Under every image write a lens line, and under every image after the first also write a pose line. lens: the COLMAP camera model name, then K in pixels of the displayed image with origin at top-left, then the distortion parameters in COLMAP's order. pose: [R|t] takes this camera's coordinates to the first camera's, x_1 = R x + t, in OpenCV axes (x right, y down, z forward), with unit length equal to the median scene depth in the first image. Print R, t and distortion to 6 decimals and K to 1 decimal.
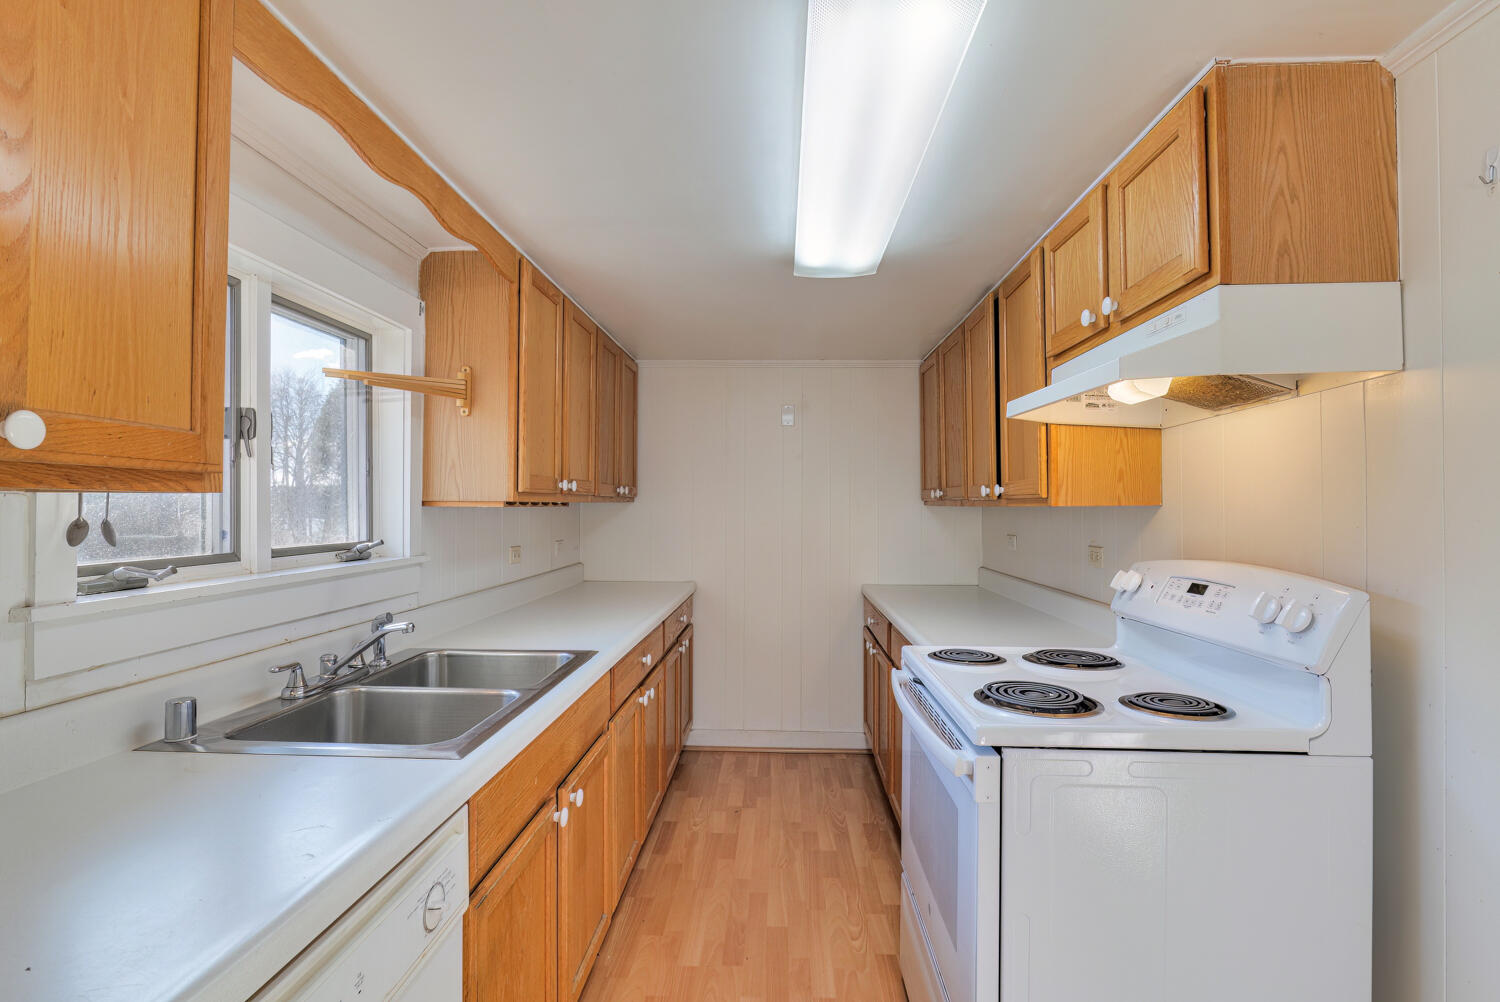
lens RADIAL K [[692.3, 0, 745.3], [0, 692.3, 503.9], [0, 0, 1]] dist [-0.017008, 0.000838]
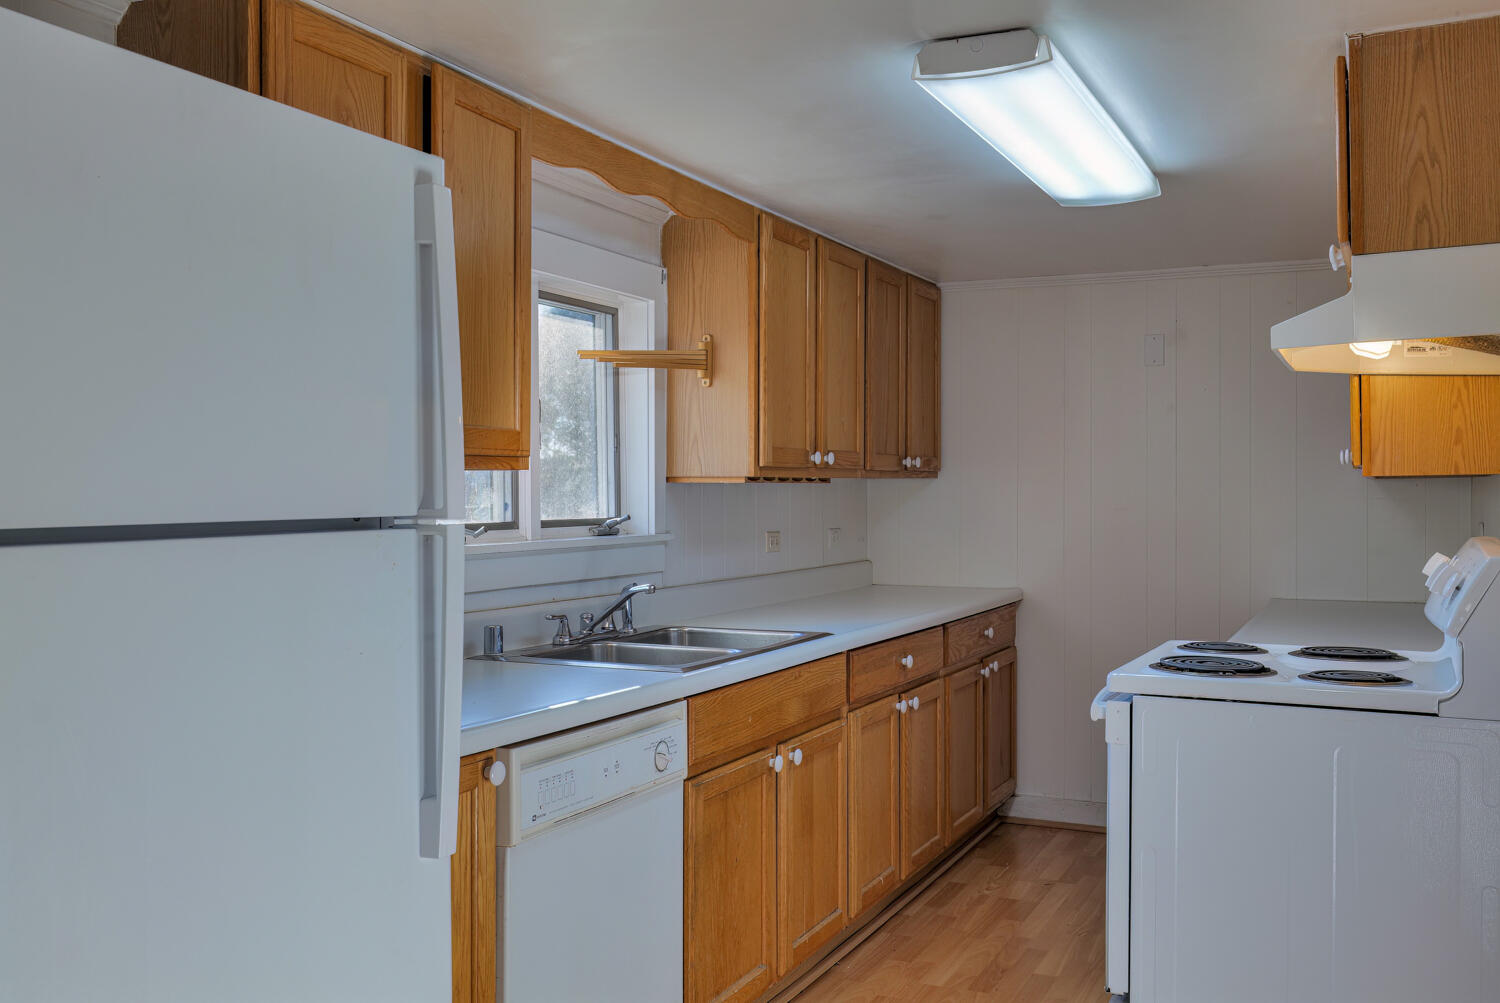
lens RADIAL K [[1351.4, 0, 750.1], [0, 1351.4, 500.3], [0, 0, 1]] dist [0.004272, 0.004017]
pose [[0.922648, -0.002866, -0.385633, 0.392603], [0.006861, 0.999936, 0.008985, 0.012924], [0.385583, -0.010935, 0.922609, -0.743254]]
